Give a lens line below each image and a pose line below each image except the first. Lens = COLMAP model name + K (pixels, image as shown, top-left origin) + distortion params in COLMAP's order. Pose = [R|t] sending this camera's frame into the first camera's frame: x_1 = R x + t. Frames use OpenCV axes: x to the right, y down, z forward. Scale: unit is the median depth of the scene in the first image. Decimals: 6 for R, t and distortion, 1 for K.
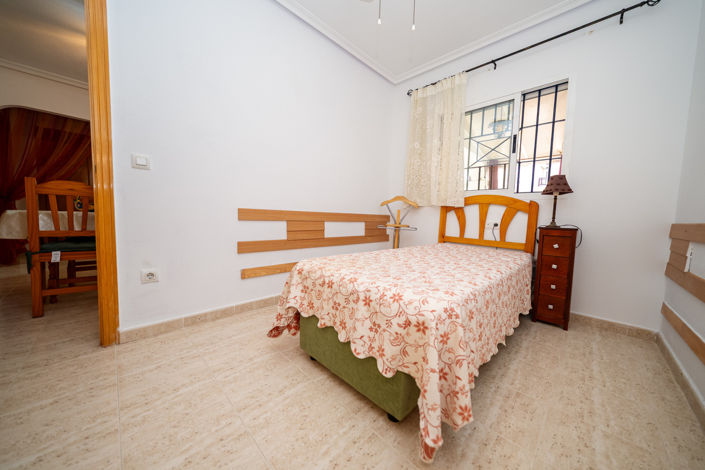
lens RADIAL K [[240.4, 0, 355.7], [0, 240.4, 230.9], [0, 0, 1]] dist [0.000444, 0.000095]
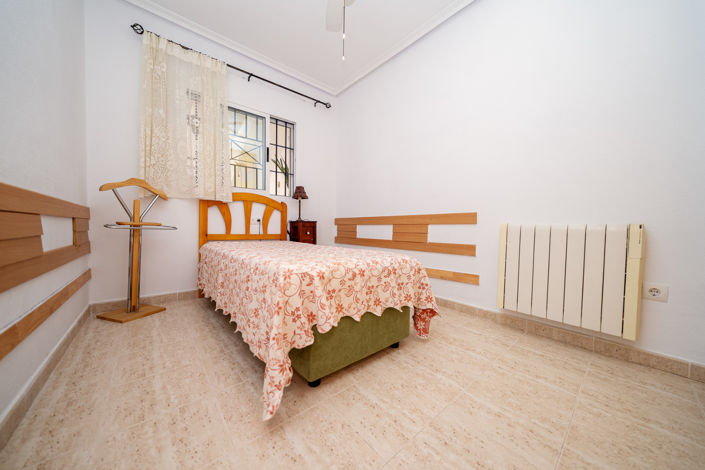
lens RADIAL K [[240.4, 0, 355.7], [0, 240.4, 230.9], [0, 0, 1]] dist [0.000444, 0.000095]
pose [[0.085191, -0.048451, 0.995186, -0.576026], [0.052462, 0.997650, 0.044080, -0.001133], [-0.994982, 0.048454, 0.087533, 0.481252]]
